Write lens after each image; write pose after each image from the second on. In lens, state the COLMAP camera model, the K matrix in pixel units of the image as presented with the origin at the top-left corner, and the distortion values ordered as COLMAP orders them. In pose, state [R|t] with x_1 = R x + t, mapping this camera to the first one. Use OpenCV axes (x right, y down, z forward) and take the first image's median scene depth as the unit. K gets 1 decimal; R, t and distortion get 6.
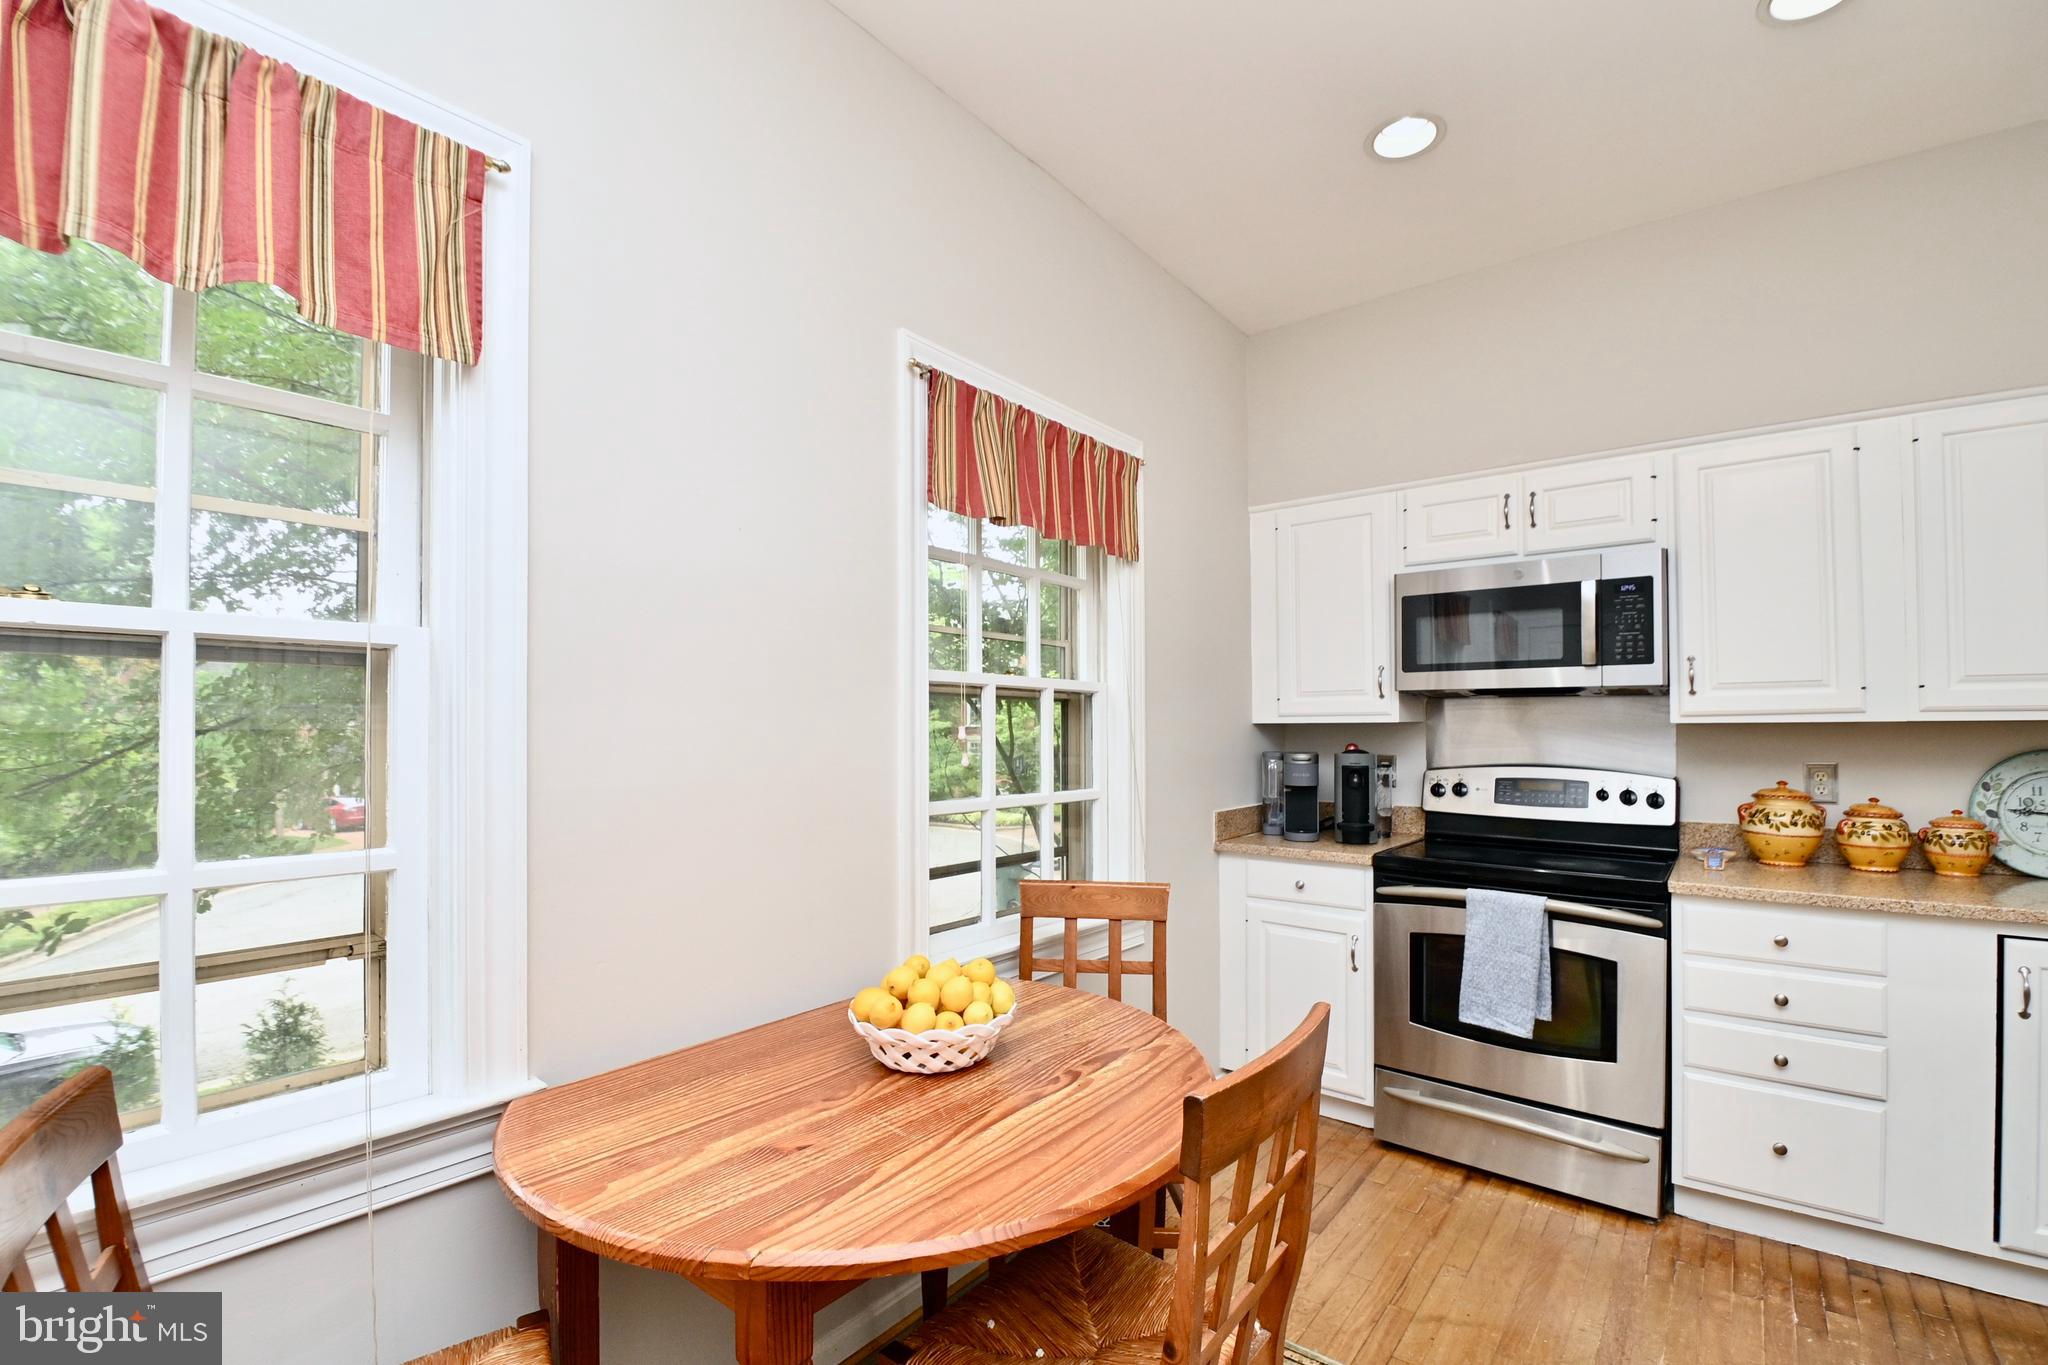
lens RADIAL K [[897.3, 0, 1040.4], [0, 897.3, 712.0], [0, 0, 1]] dist [0.014921, -0.020672]
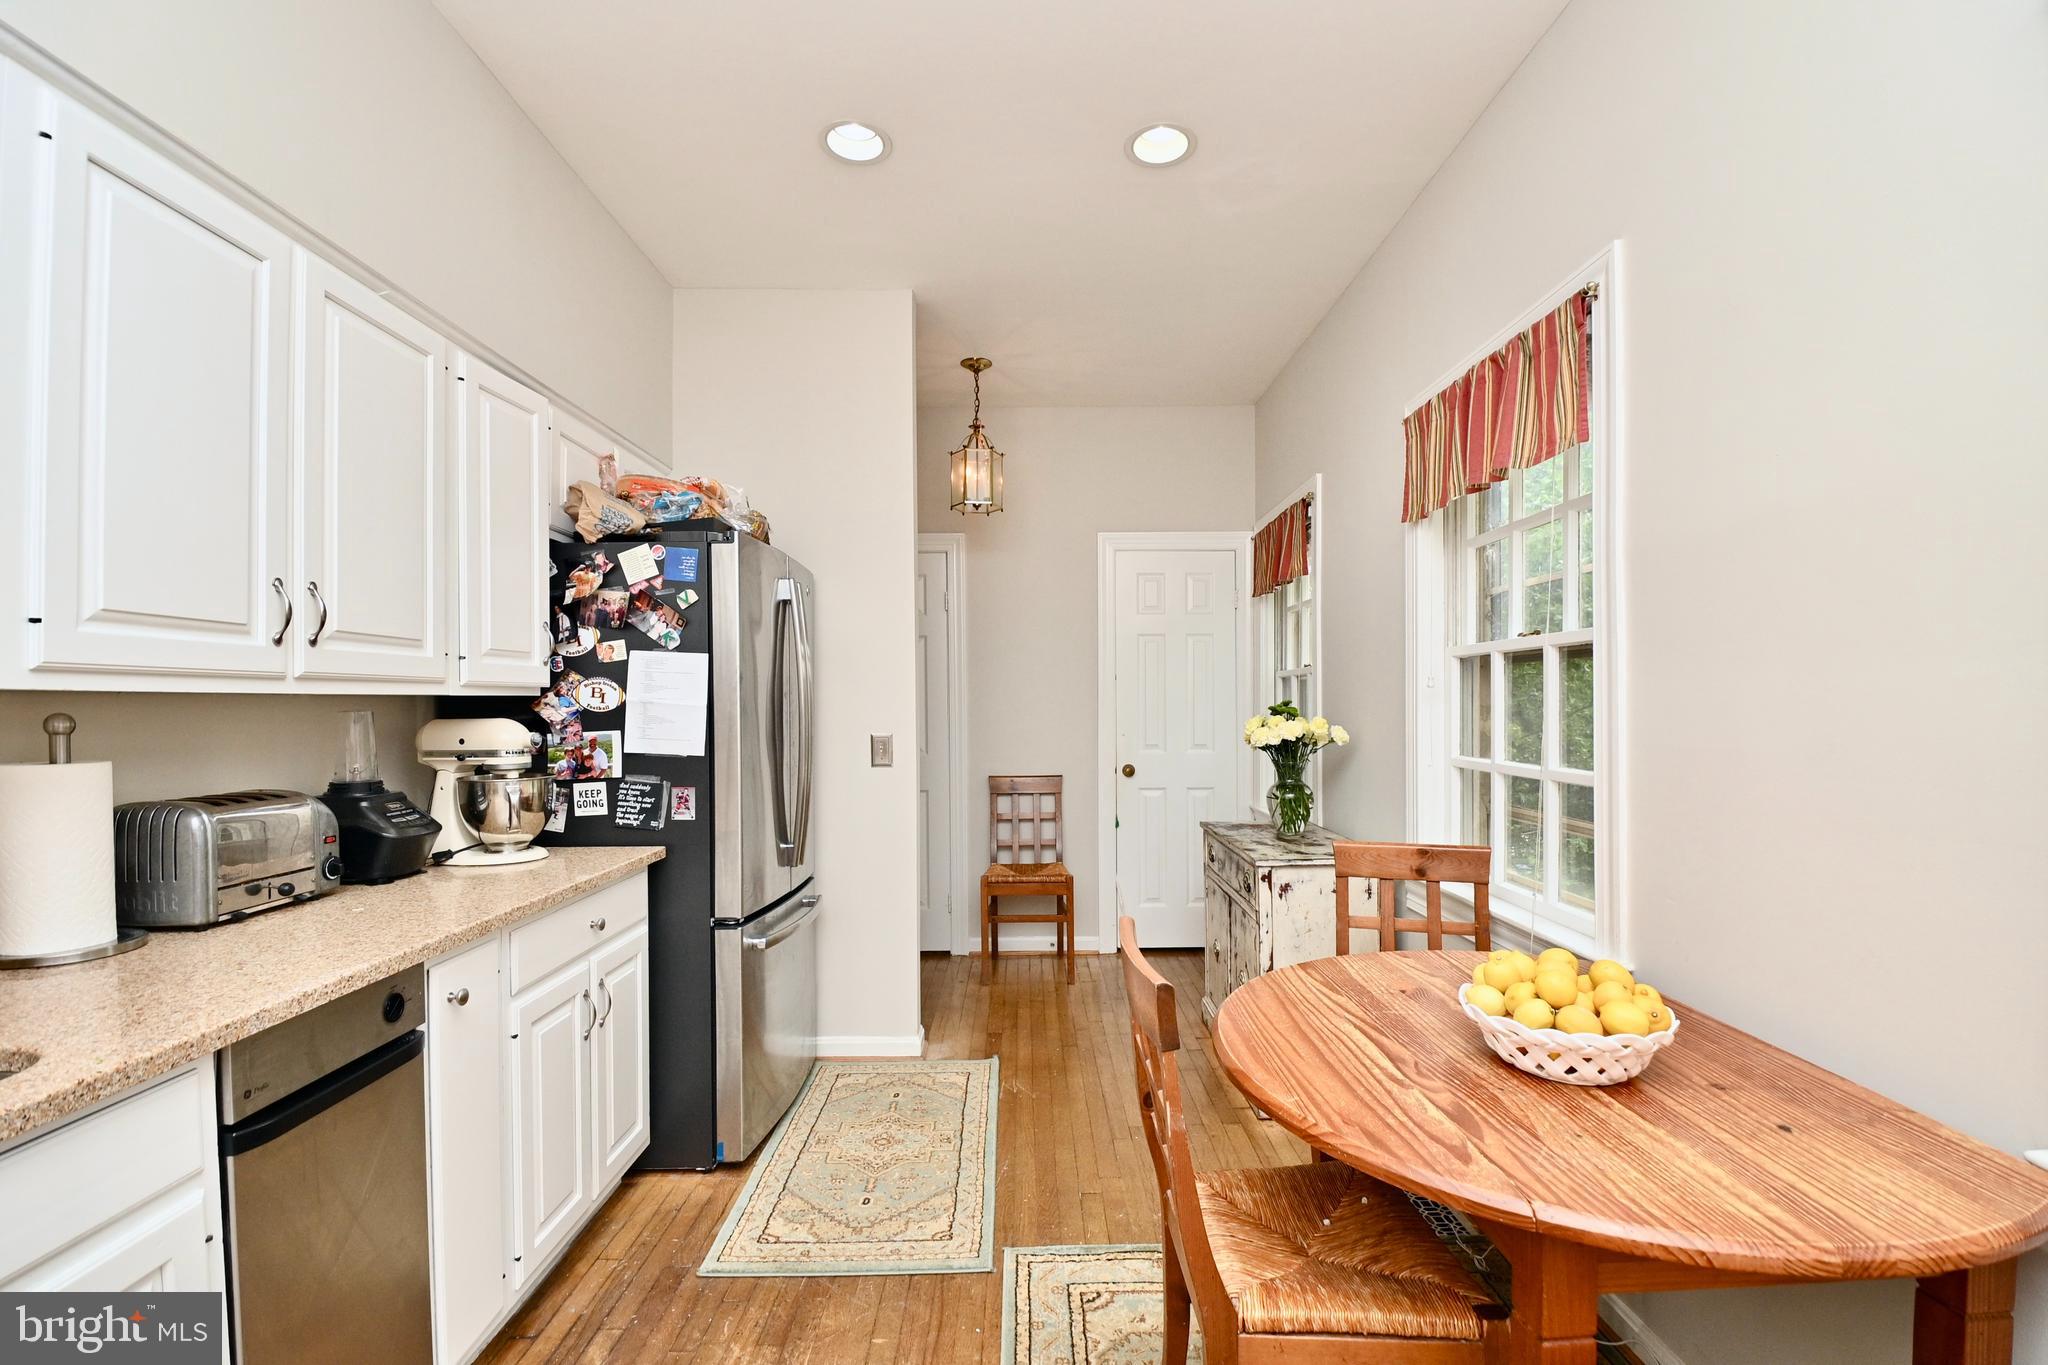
lens RADIAL K [[897.3, 0, 1040.4], [0, 897.3, 712.0], [0, 0, 1]] dist [0.014921, -0.020672]
pose [[-0.772642, 0.012653, -0.634716, 0.942106], [0.014395, 0.999893, 0.002409, 0.030364], [0.634679, -0.007276, -0.772741, 1.533327]]
